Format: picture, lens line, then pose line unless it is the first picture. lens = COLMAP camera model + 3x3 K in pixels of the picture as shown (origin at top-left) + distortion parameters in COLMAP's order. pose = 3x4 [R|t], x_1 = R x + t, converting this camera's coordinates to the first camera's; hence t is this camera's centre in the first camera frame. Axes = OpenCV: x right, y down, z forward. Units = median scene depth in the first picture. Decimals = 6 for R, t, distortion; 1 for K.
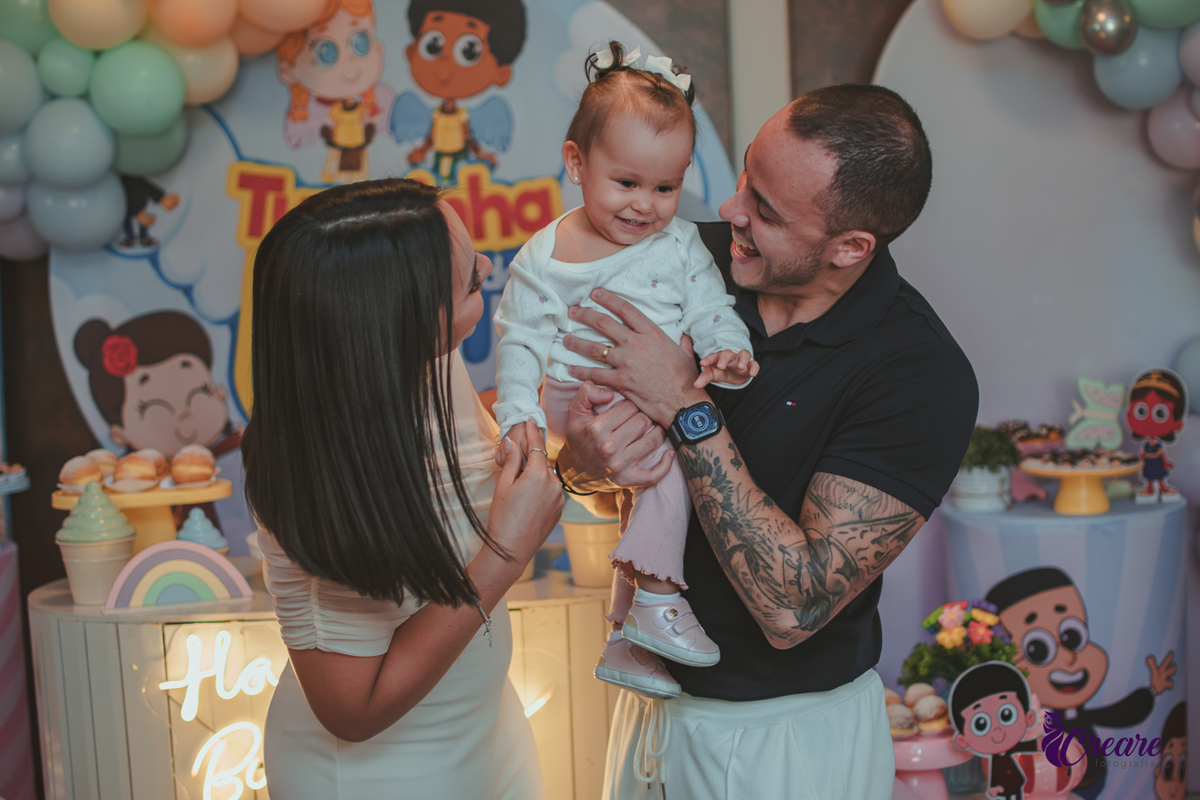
lens RADIAL K [[1846.2, 0, 600.0], [0, 1846.2, 400.0], [0, 0, 1]] dist [-0.167277, 0.092461]
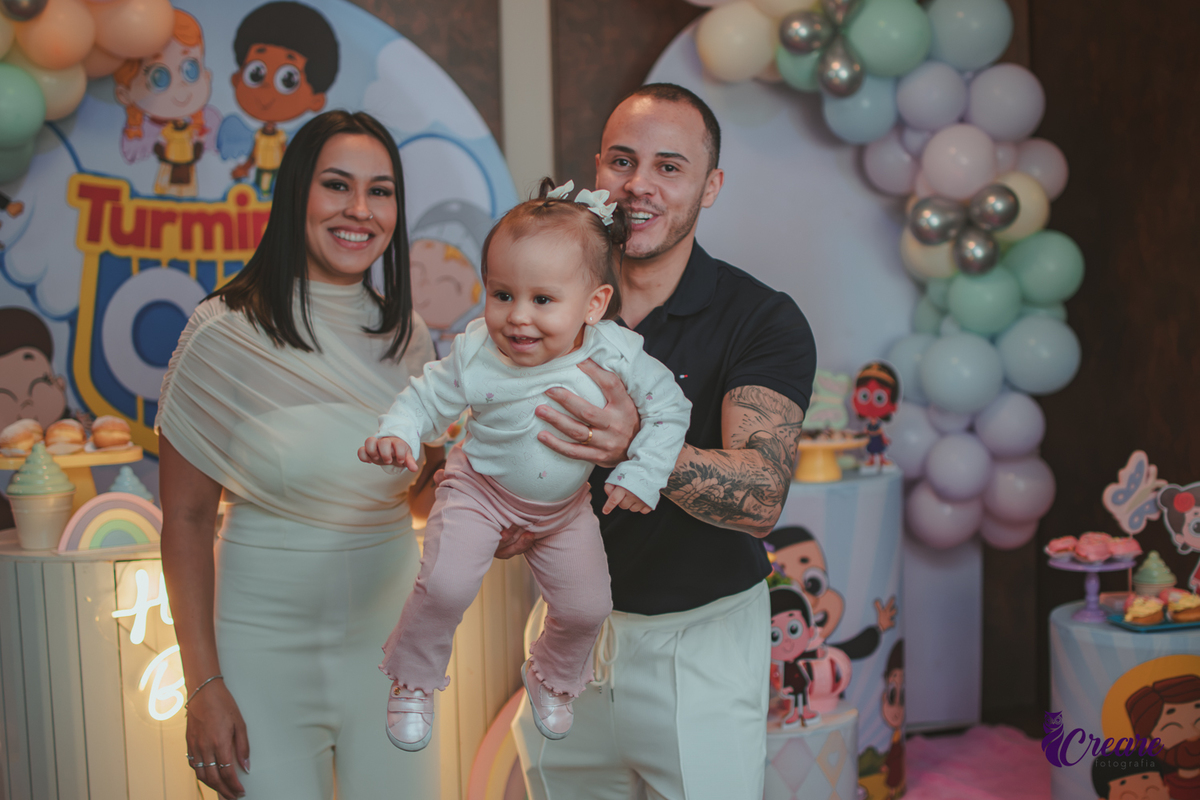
lens RADIAL K [[1846.2, 0, 600.0], [0, 1846.2, 400.0], [0, 0, 1]] dist [-0.167277, 0.092461]
pose [[0.979290, -0.001791, 0.202456, -0.114608], [0.004937, 0.999875, -0.015036, 0.025533], [-0.202404, 0.015724, 0.979176, -0.143328]]
